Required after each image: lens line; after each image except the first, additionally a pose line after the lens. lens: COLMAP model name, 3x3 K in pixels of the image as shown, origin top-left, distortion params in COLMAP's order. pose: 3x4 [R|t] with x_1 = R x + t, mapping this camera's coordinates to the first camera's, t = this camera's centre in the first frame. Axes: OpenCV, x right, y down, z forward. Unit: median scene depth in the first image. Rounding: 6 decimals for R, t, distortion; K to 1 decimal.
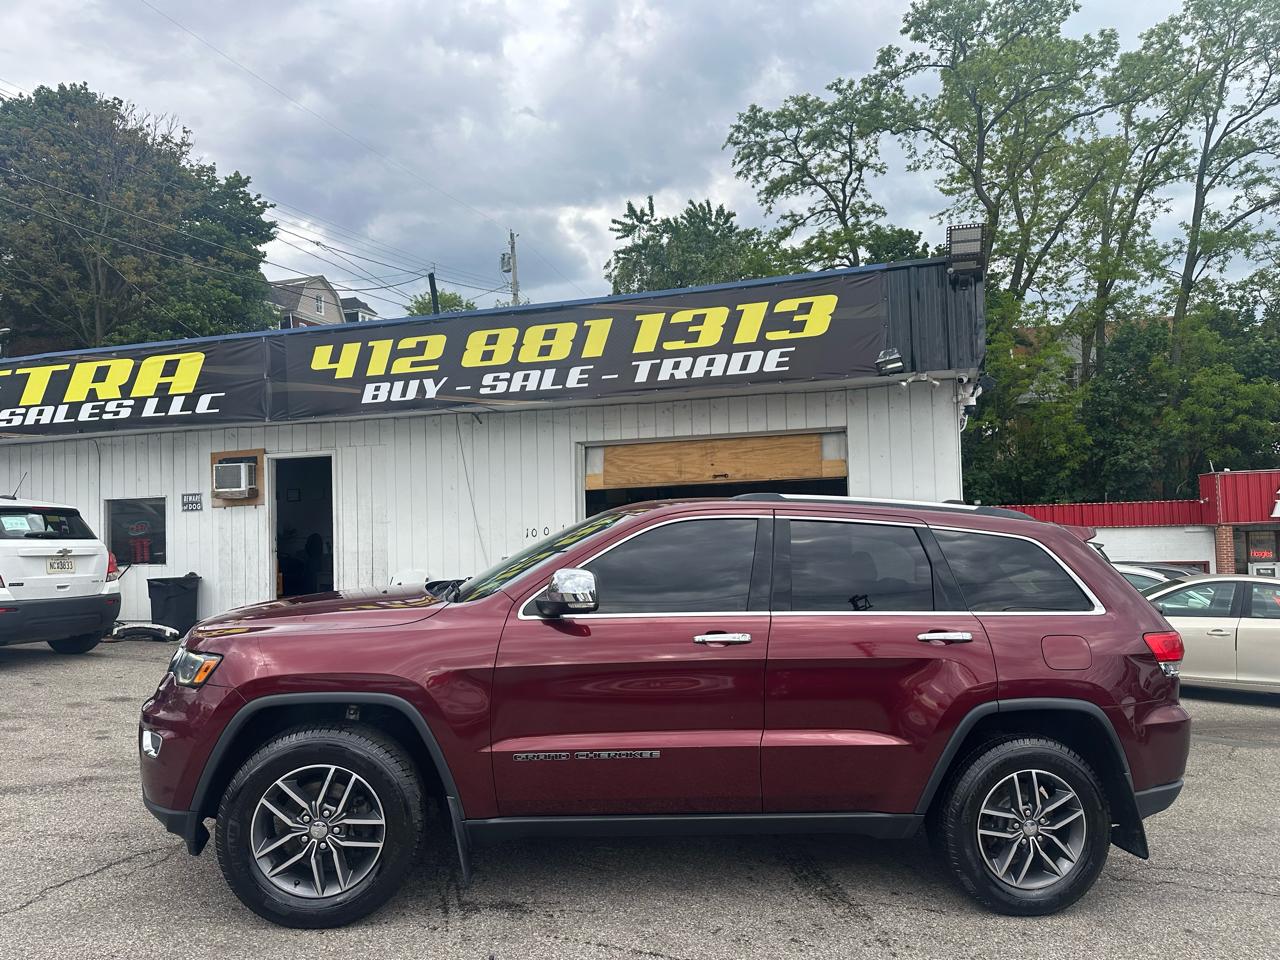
lens RADIAL K [[909.5, 0, 643.7], [0, 909.5, 500.5], [0, 0, 1]] dist [0.052262, -0.057189]
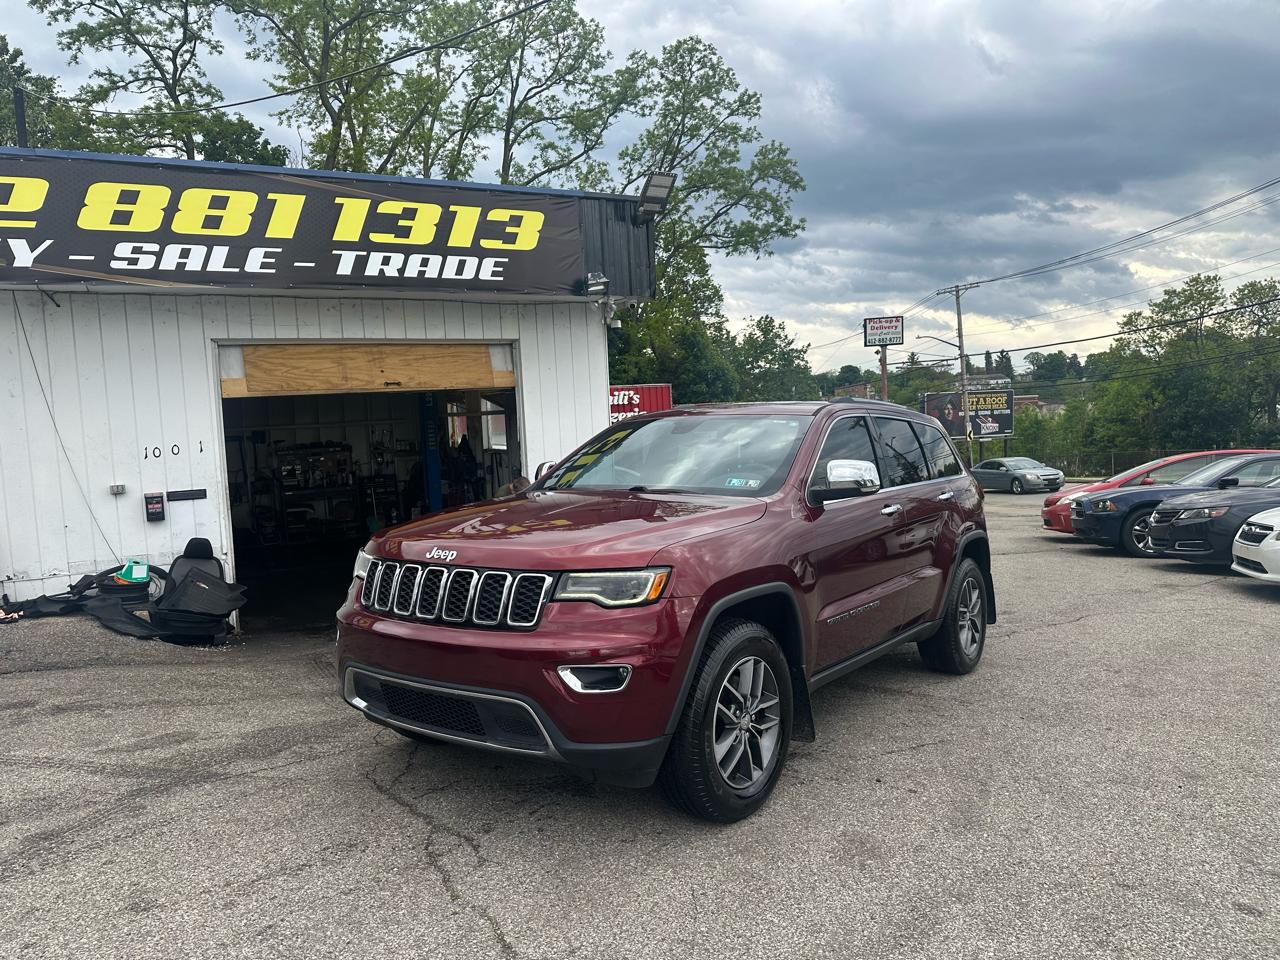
lens RADIAL K [[909.5, 0, 648.7], [0, 909.5, 484.5], [0, 0, 1]] dist [0.052262, -0.057189]
pose [[0.712558, -0.058655, 0.699157, -0.404709], [0.006192, 0.996986, 0.077331, 0.005749], [-0.701586, -0.050774, 0.710774, 0.138535]]
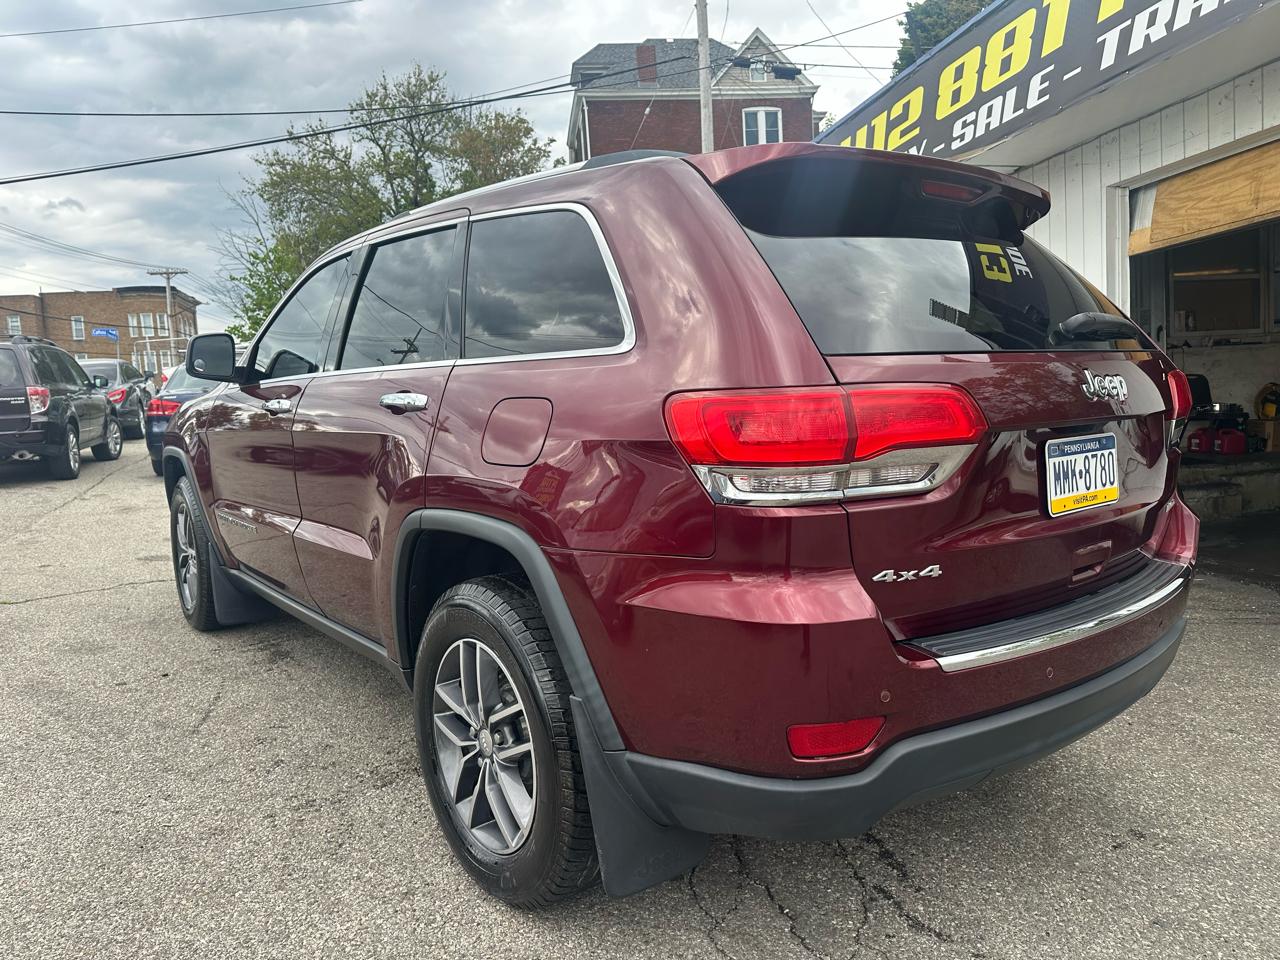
lens RADIAL K [[909.5, 0, 647.1], [0, 909.5, 488.0], [0, 0, 1]] dist [0.052262, -0.057189]
pose [[0.511386, 0.063657, -0.856990, 0.379969], [0.065344, 0.991485, 0.112639, 0.064432], [0.856863, -0.113601, 0.502872, 0.347144]]
